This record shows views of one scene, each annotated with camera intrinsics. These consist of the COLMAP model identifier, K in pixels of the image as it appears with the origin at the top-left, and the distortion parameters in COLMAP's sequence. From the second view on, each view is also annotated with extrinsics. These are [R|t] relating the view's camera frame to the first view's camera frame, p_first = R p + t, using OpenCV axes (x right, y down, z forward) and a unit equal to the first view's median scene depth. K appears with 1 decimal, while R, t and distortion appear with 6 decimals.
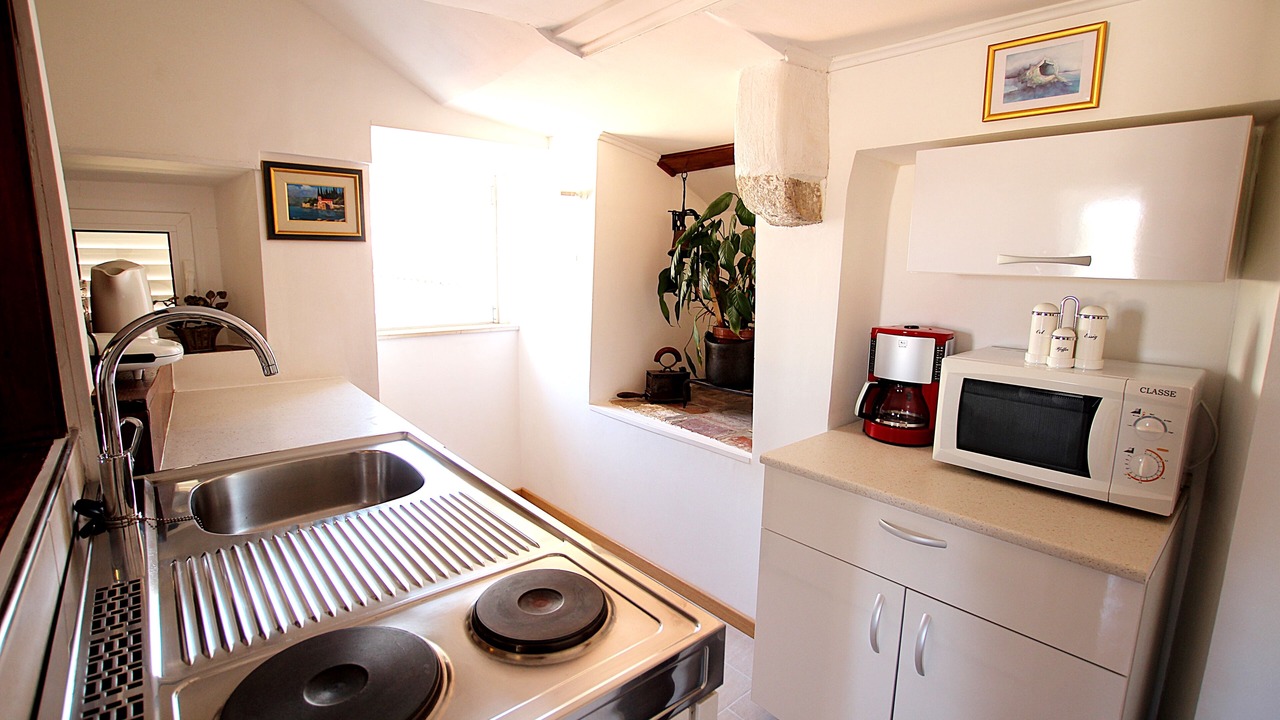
lens RADIAL K [[580.2, 0, 638.4], [0, 580.2, 357.2], [0, 0, 1]] dist [-0.027956, 0.000611]
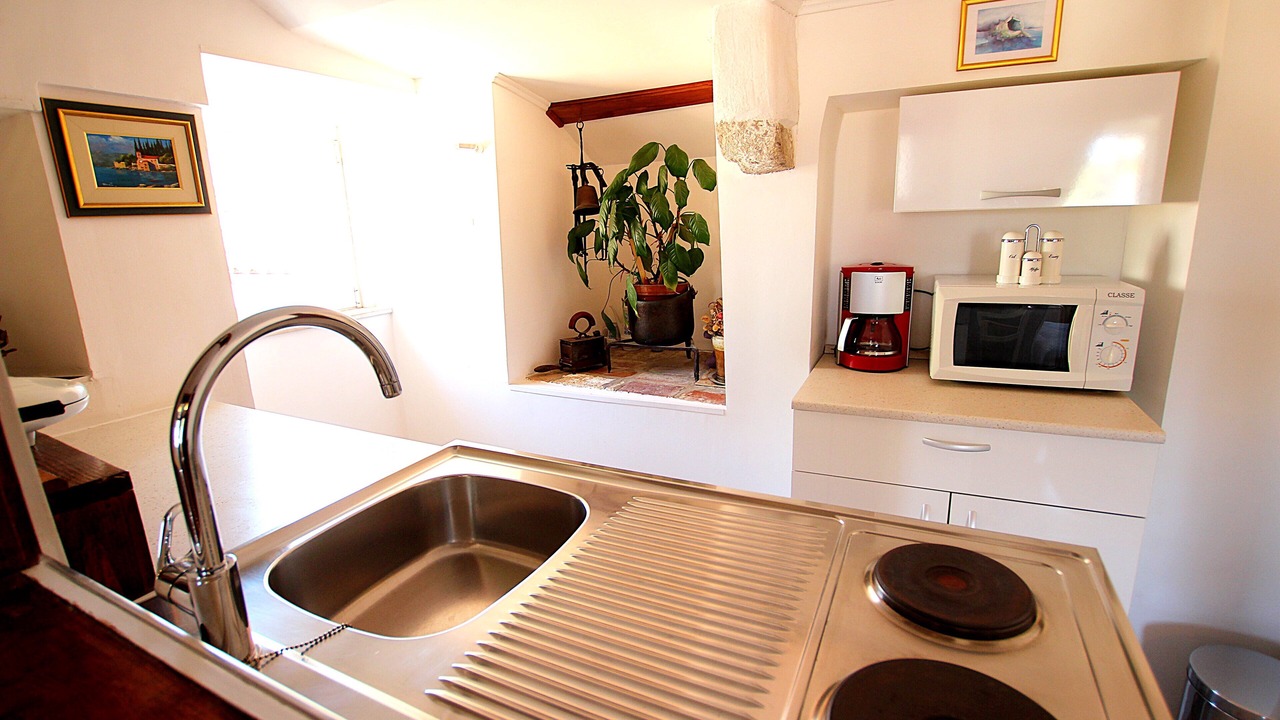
lens RADIAL K [[580.2, 0, 638.4], [0, 580.2, 357.2], [0, 0, 1]] dist [-0.027956, 0.000611]
pose [[0.919810, -0.139970, 0.366550, -0.294672], [0.116598, 0.989512, 0.085266, -0.018604], [-0.374640, -0.035690, 0.926483, 0.120713]]
